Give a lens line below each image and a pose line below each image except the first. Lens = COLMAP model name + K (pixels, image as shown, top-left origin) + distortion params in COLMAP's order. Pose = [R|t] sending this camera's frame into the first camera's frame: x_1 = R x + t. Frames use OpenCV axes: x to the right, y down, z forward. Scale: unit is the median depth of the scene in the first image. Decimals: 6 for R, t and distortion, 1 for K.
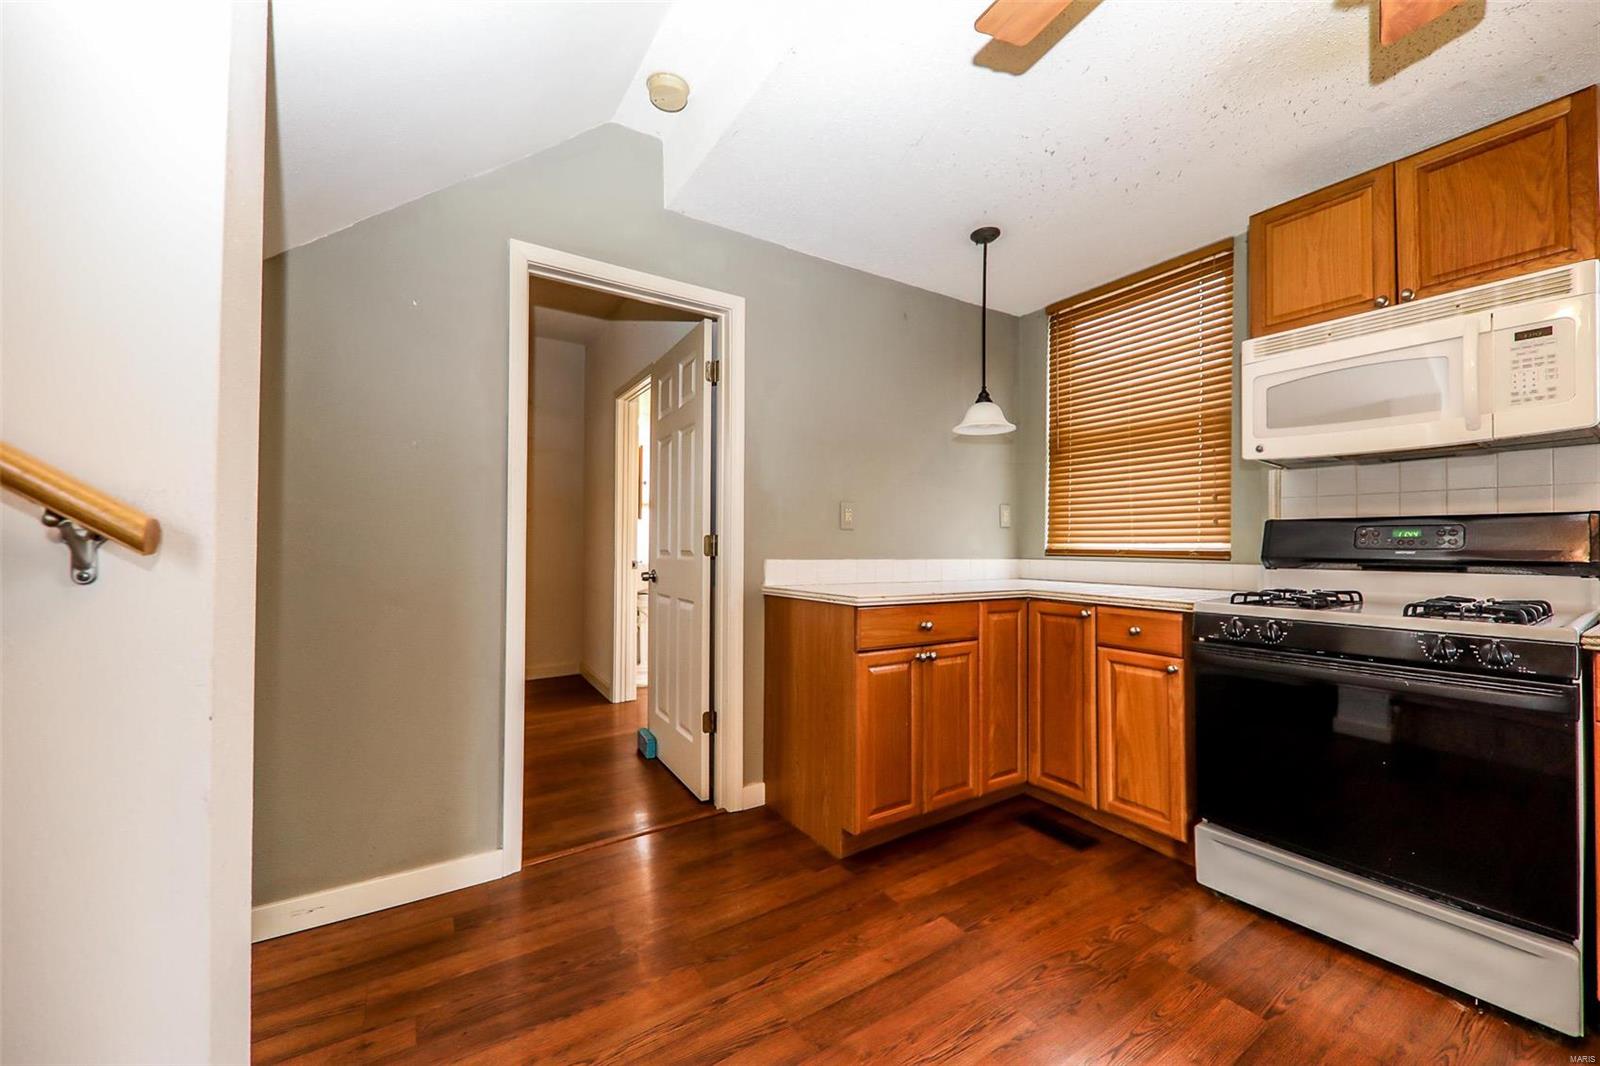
lens RADIAL K [[616.7, 0, 808.6], [0, 616.7, 534.1], [0, 0, 1]] dist [0.024911, -0.010900]
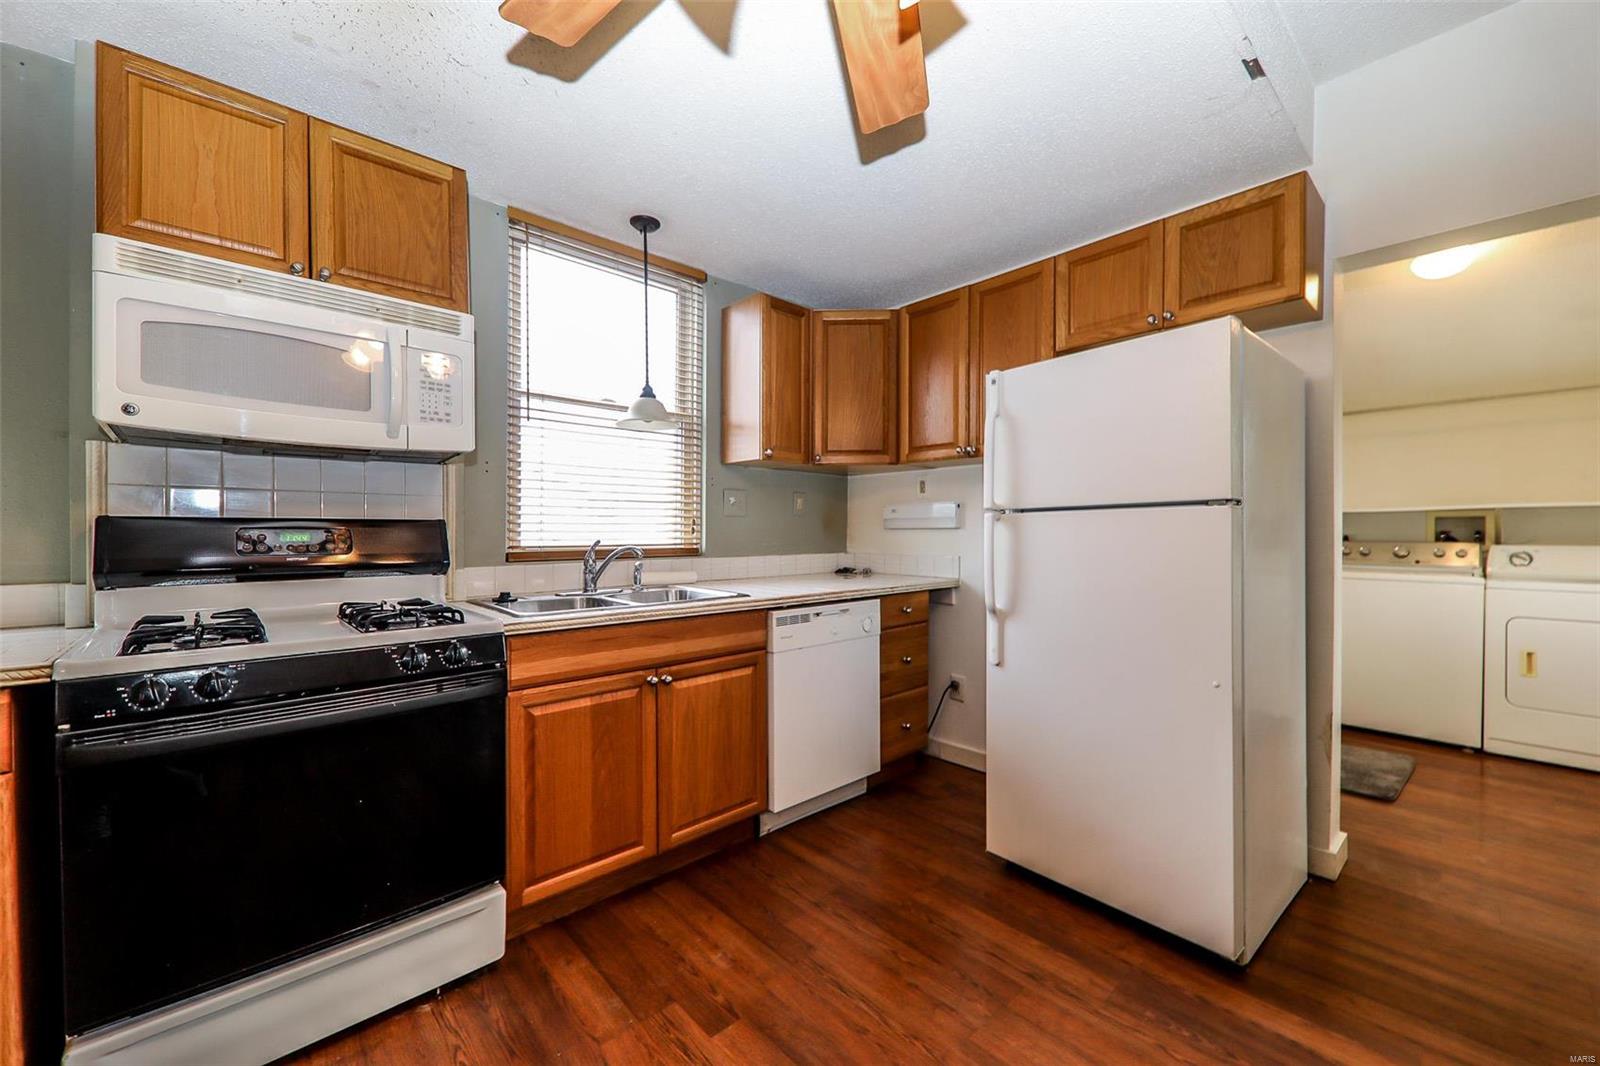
lens RADIAL K [[616.7, 0, 808.6], [0, 616.7, 534.1], [0, 0, 1]] dist [0.024911, -0.010900]
pose [[-0.160123, -0.004414, 0.987087, -0.046029], [-0.015395, 0.999880, 0.001974, -0.021019], [-0.986977, -0.014880, -0.160171, 0.463451]]
